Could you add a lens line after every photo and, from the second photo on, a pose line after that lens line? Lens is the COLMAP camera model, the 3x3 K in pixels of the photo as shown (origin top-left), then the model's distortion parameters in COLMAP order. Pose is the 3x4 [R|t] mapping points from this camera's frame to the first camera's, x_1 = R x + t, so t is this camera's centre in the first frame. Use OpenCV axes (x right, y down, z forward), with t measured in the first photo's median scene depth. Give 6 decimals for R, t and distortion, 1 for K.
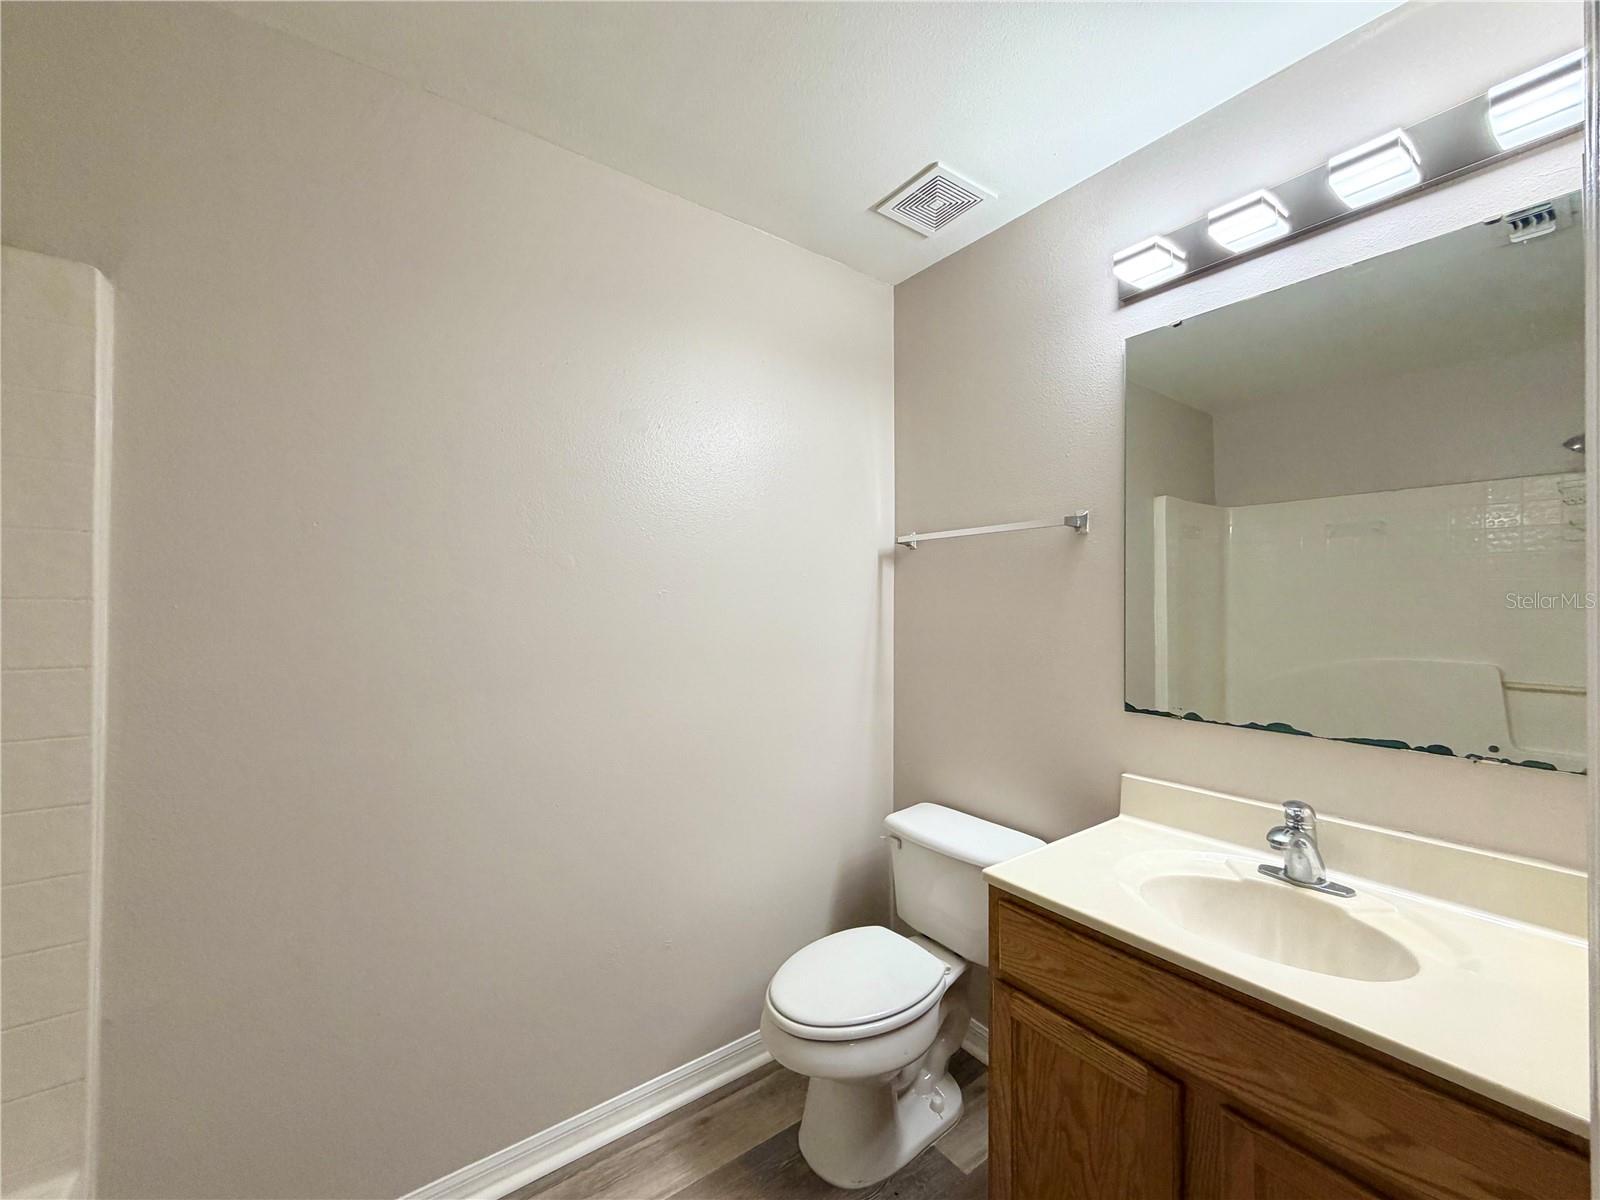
lens RADIAL K [[636.7, 0, 799.3], [0, 636.7, 601.7], [0, 0, 1]] dist [0.000665, -0.000627]
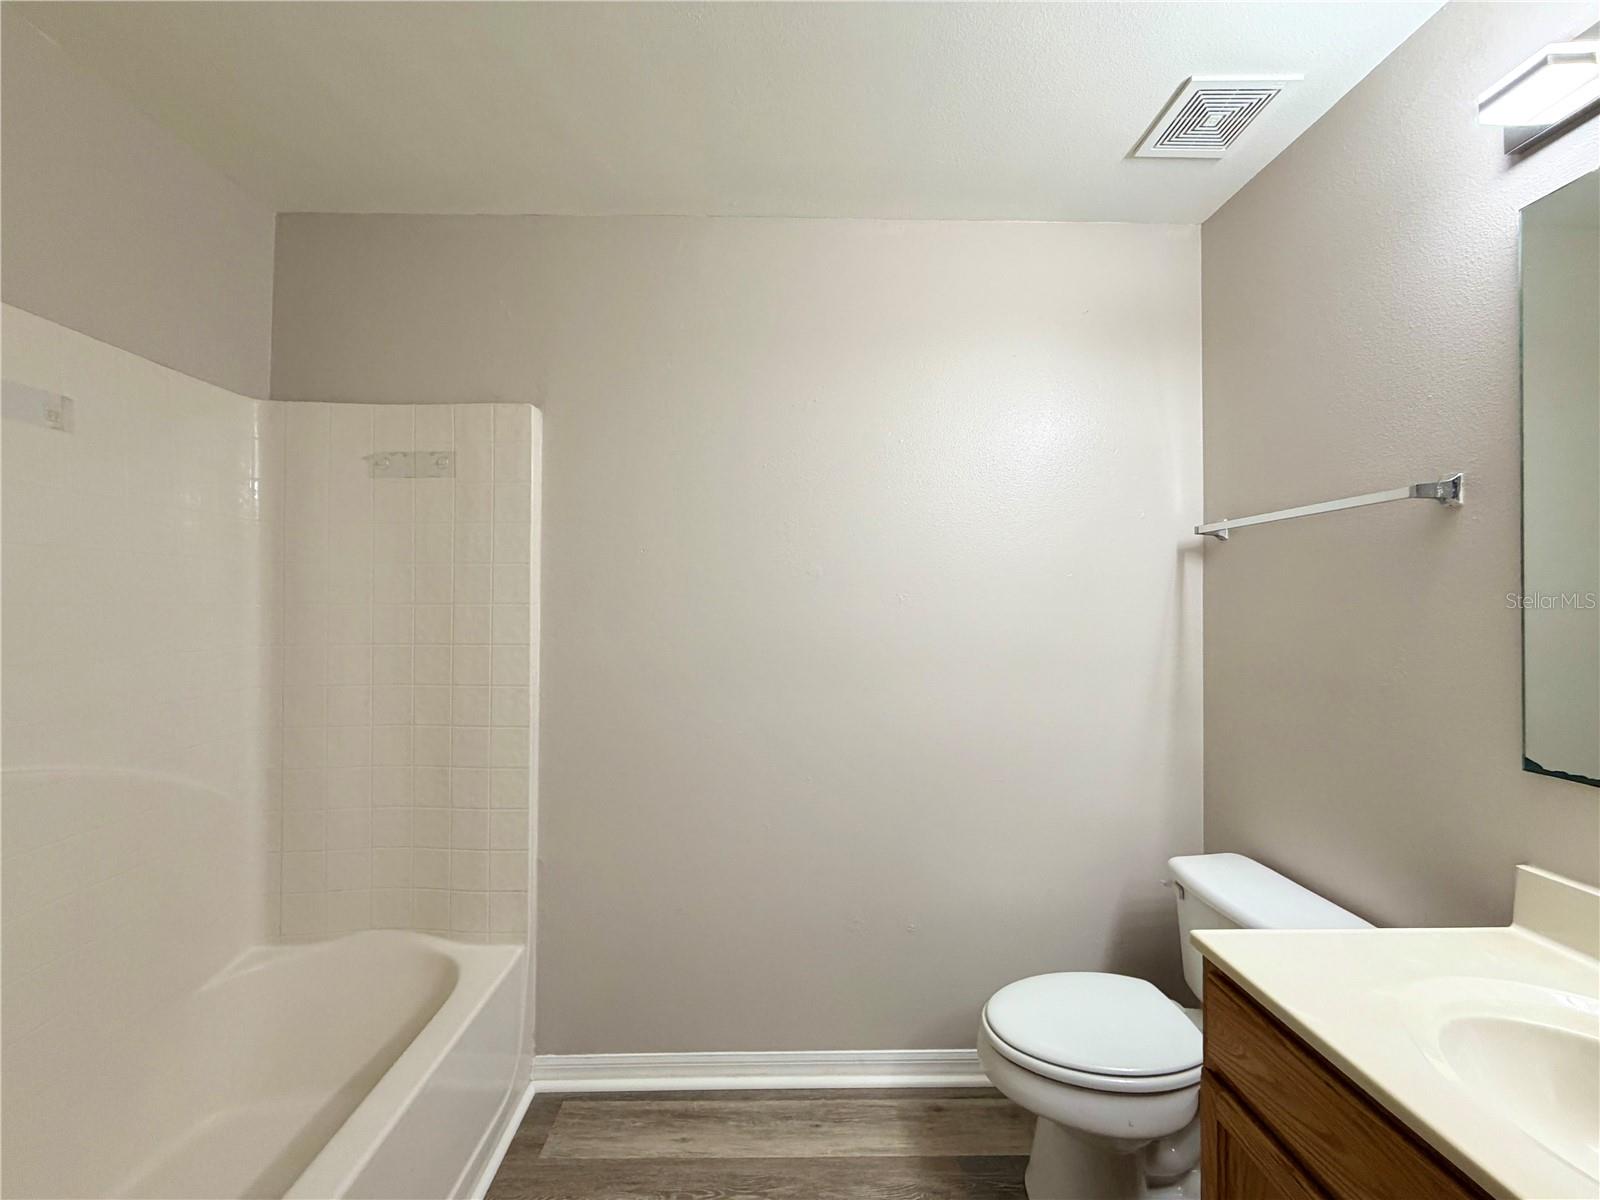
lens RADIAL K [[636.7, 0, 795.1], [0, 636.7, 602.6], [0, 0, 1]] dist [0.000665, -0.000627]
pose [[0.818979, -0.001803, -0.573821, 0.258985], [0.000444, 0.999997, -0.002509, -0.001442], [0.573823, 0.001800, 0.818977, 0.022747]]
